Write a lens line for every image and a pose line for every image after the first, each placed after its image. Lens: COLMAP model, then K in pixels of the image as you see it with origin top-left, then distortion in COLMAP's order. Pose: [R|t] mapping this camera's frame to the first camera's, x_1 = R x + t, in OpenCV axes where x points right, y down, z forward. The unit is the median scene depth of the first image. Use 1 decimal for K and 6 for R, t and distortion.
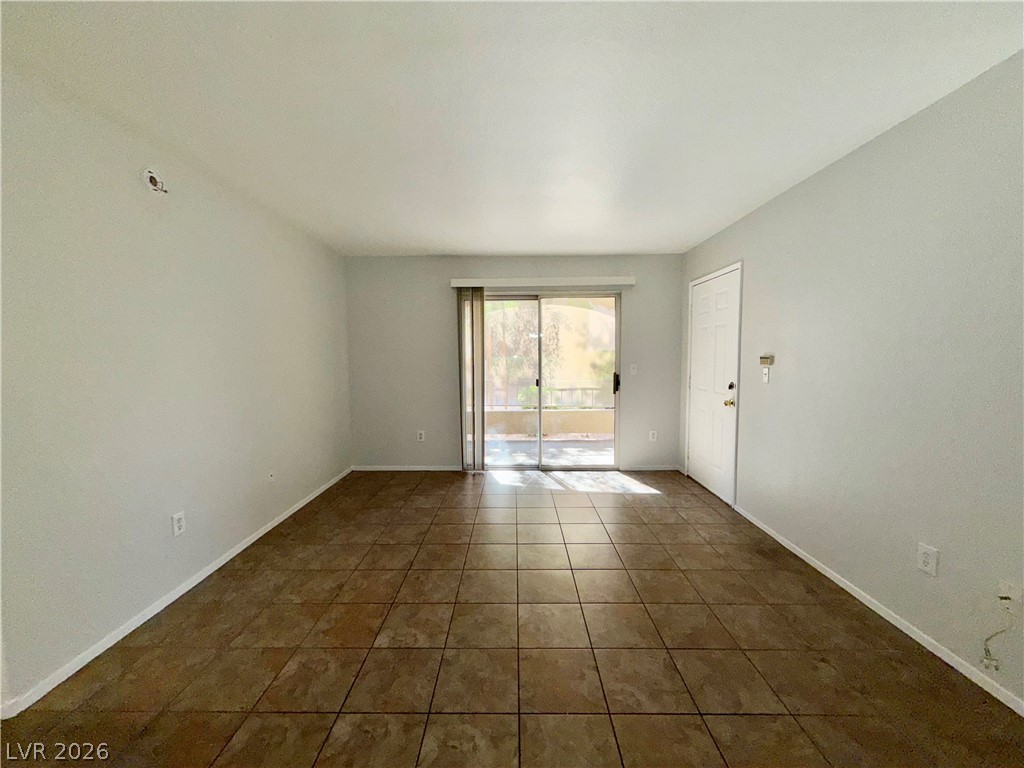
lens RADIAL K [[410.3, 0, 509.0], [0, 410.3, 383.0], [0, 0, 1]] dist [0.002313, -0.000194]
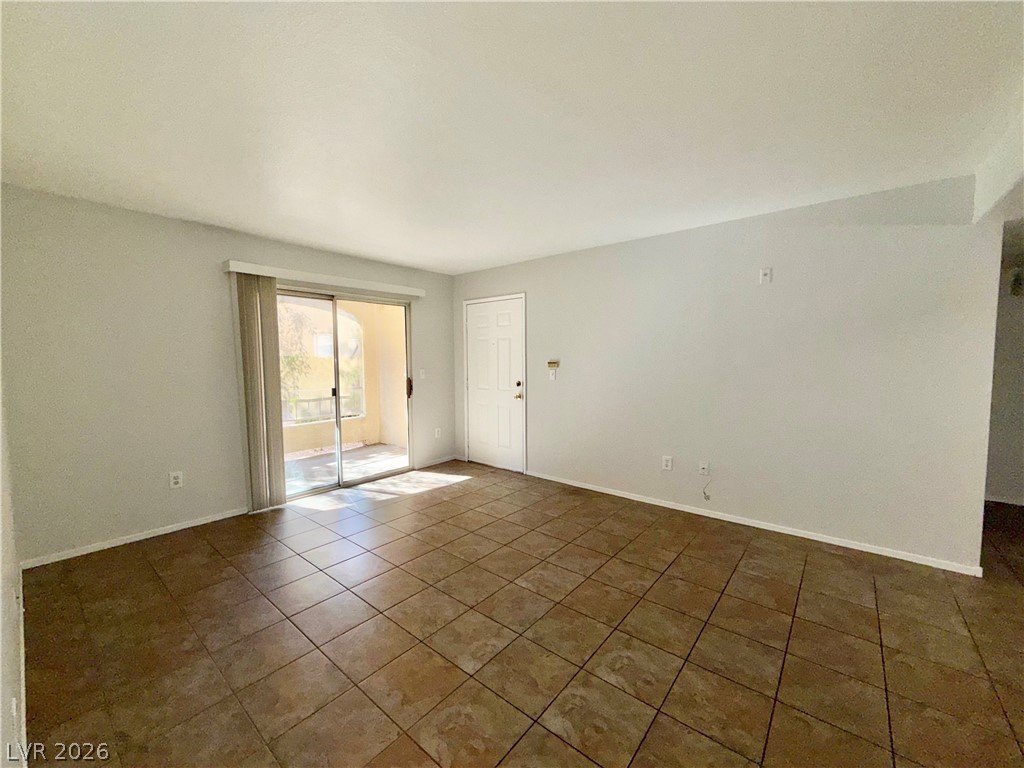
lens RADIAL K [[410.3, 0, 509.7], [0, 410.3, 384.1], [0, 0, 1]] dist [0.002313, -0.000194]
pose [[0.629384, -0.045729, 0.775748, -0.456553], [0.056378, 0.998323, 0.013108, -0.009950], [-0.775047, 0.035485, 0.630907, 0.152000]]
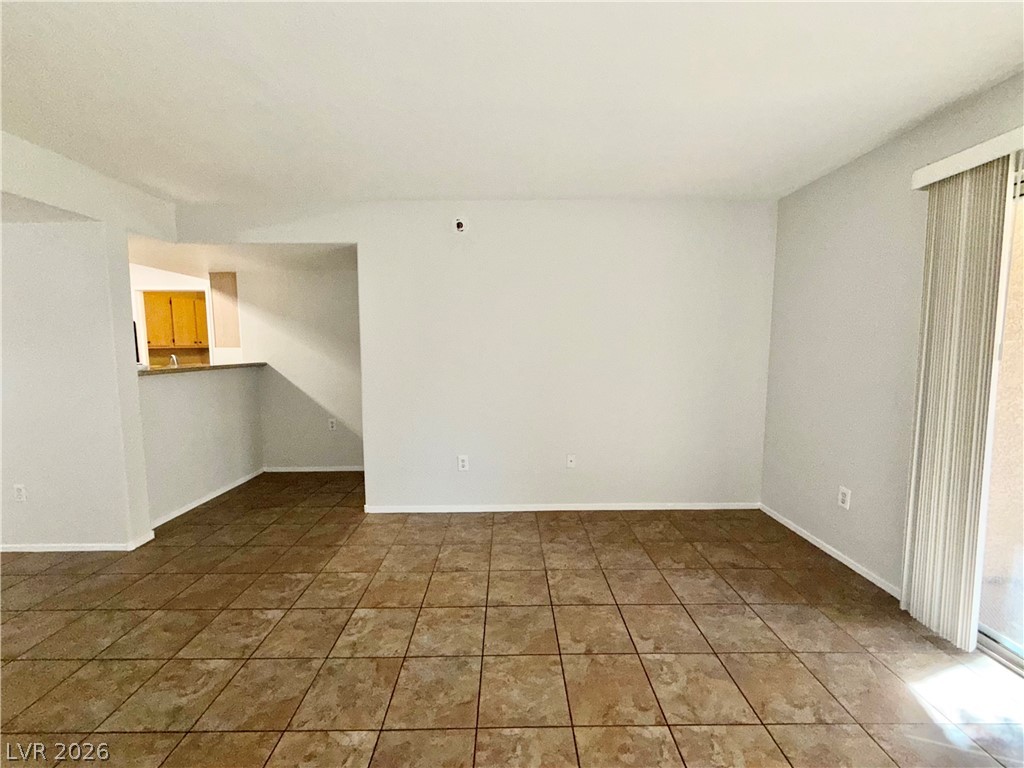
lens RADIAL K [[410.3, 0, 507.8], [0, 410.3, 383.3], [0, 0, 1]] dist [0.002313, -0.000194]
pose [[0.014563, 0.096709, -0.995206, 0.341728], [-0.065077, 0.993293, 0.095570, -0.046655], [0.997774, 0.063373, 0.020759, 0.635492]]
